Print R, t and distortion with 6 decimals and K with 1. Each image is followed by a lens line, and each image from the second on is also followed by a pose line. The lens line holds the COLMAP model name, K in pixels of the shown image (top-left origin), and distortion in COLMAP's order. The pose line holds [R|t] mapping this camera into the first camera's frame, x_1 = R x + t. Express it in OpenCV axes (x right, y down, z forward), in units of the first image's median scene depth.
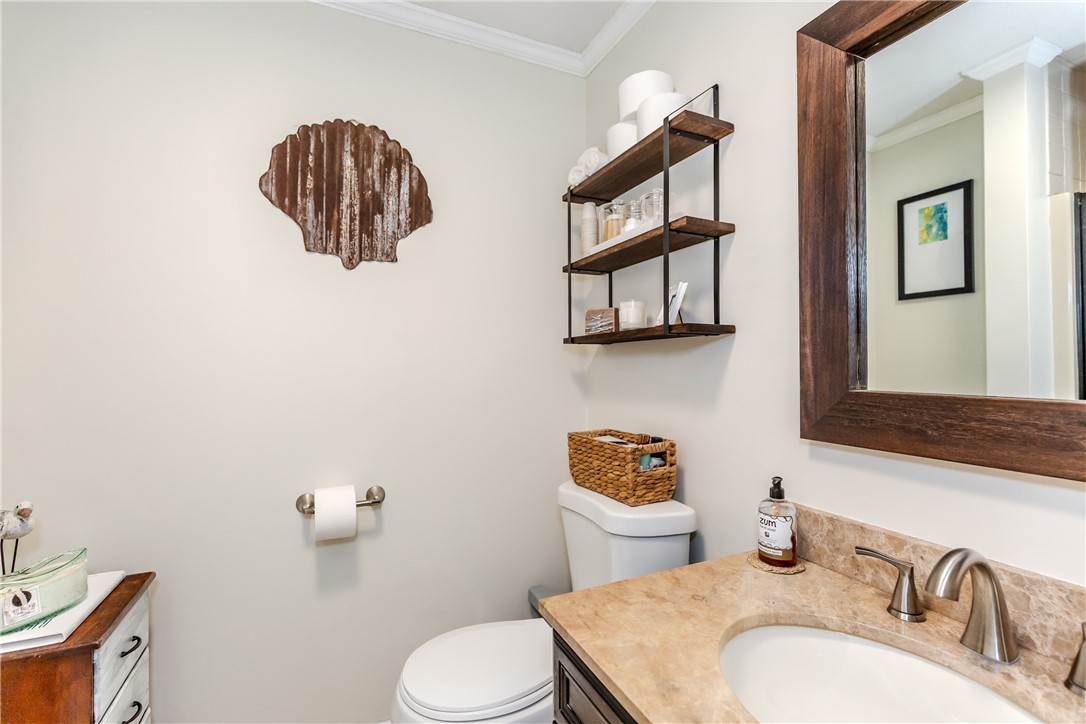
lens RADIAL K [[486.8, 0, 542.8], [0, 486.8, 361.7], [0, 0, 1]] dist [0.003213, -0.002413]
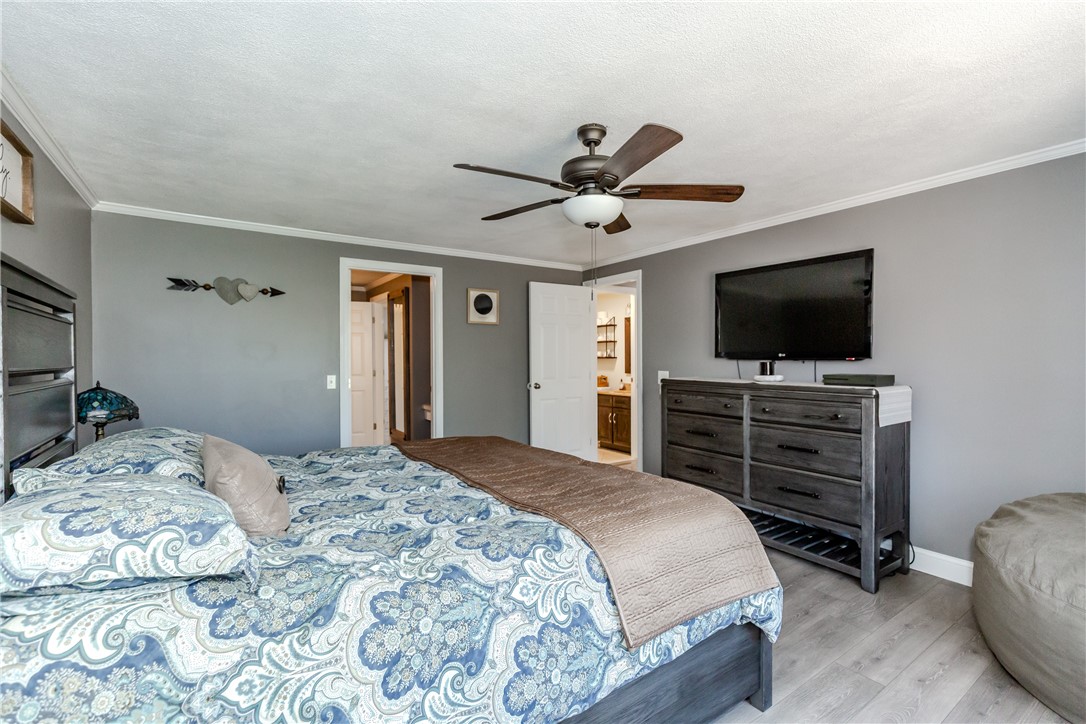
lens RADIAL K [[486.8, 0, 542.8], [0, 486.8, 362.4], [0, 0, 1]] dist [0.003213, -0.002413]
pose [[0.983889, 0.001629, 0.178772, -1.636754], [-0.005685, 0.999738, 0.022181, -0.130769], [-0.178689, -0.022840, 0.983640, -4.906816]]
